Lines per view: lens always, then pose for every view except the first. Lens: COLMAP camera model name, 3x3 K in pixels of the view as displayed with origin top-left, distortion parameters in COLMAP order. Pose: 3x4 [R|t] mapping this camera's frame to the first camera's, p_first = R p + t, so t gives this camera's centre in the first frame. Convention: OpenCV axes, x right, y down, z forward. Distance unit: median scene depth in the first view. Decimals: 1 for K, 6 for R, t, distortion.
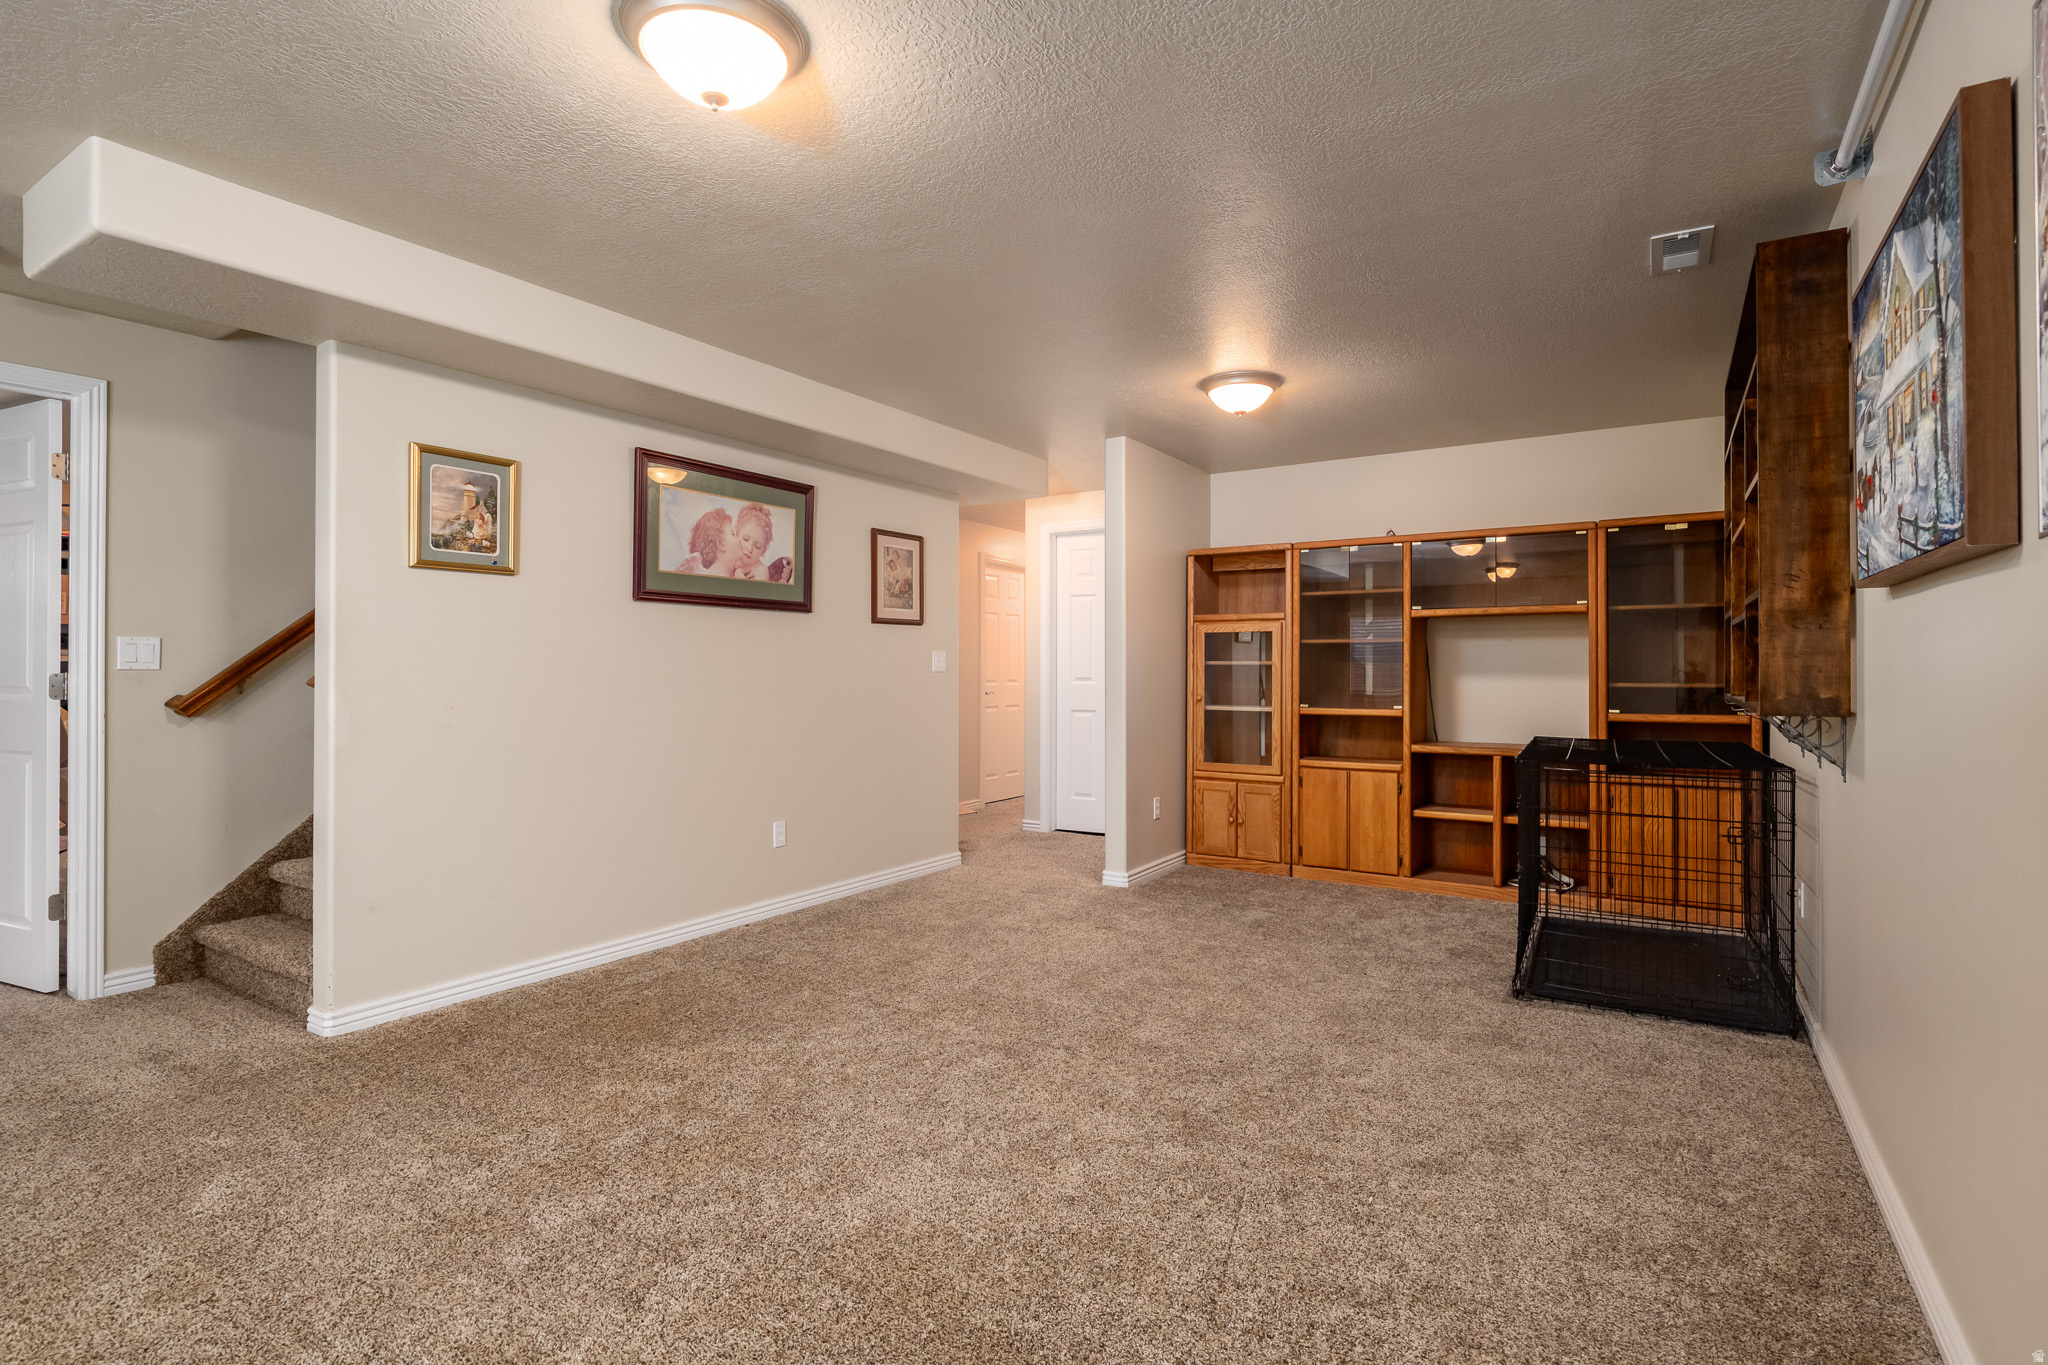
lens RADIAL K [[992.2, 0, 1030.8], [0, 992.2, 673.3], [0, 0, 1]] dist [-0.015009, -0.000325]
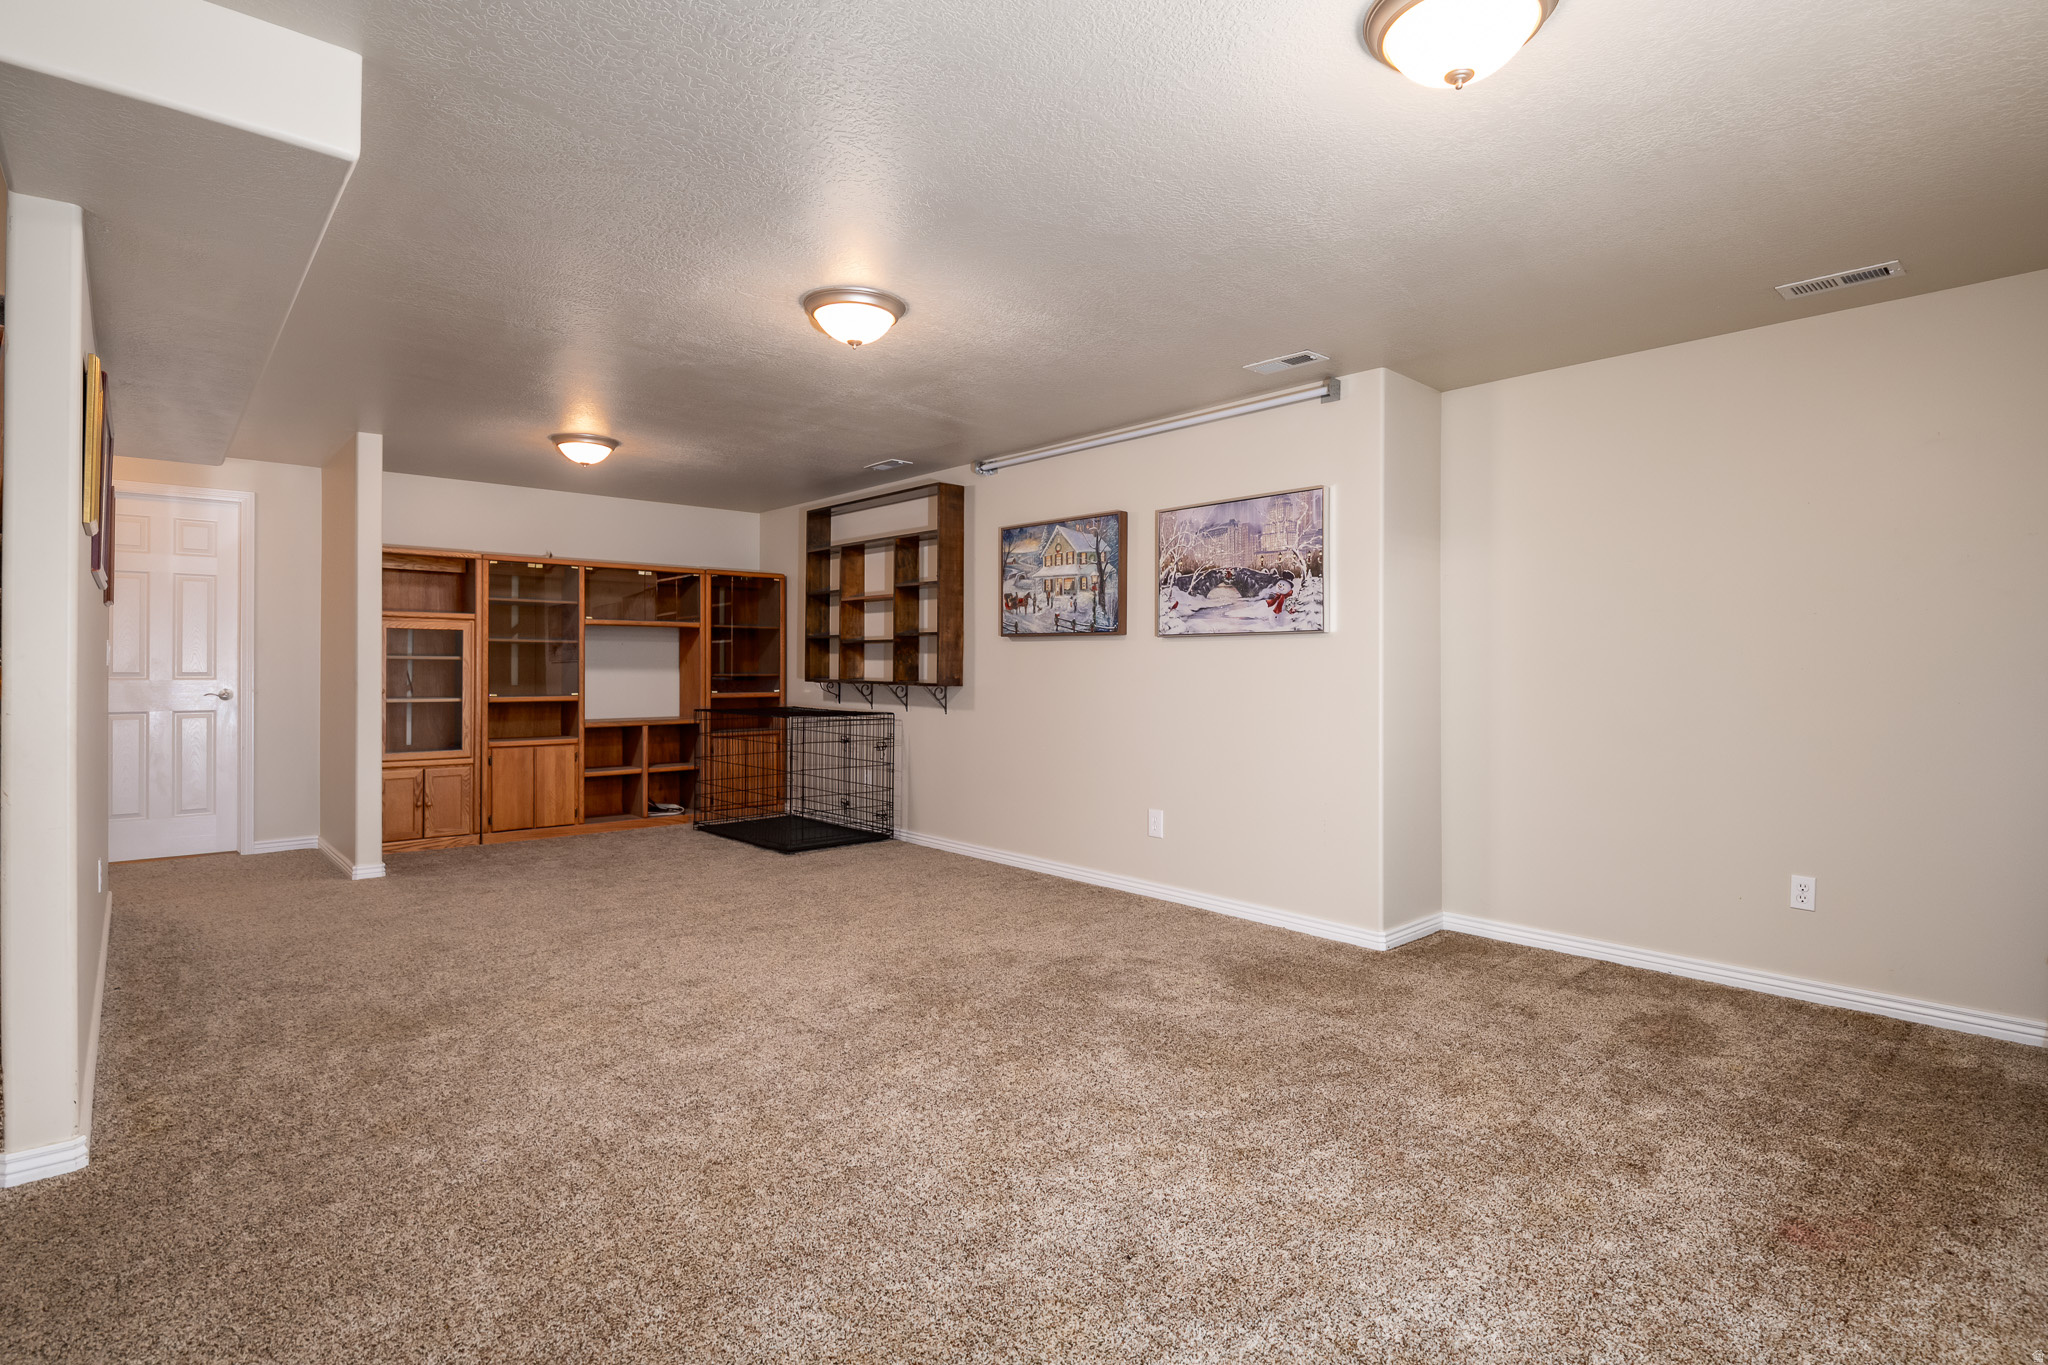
lens RADIAL K [[992.2, 0, 1032.0], [0, 992.2, 671.5], [0, 0, 1]] dist [-0.015009, -0.000325]
pose [[0.279805, -0.007233, 0.960030, -0.661100], [-0.002781, 0.999961, 0.008345, -0.006533], [-0.960053, -0.005005, 0.279774, 0.069113]]
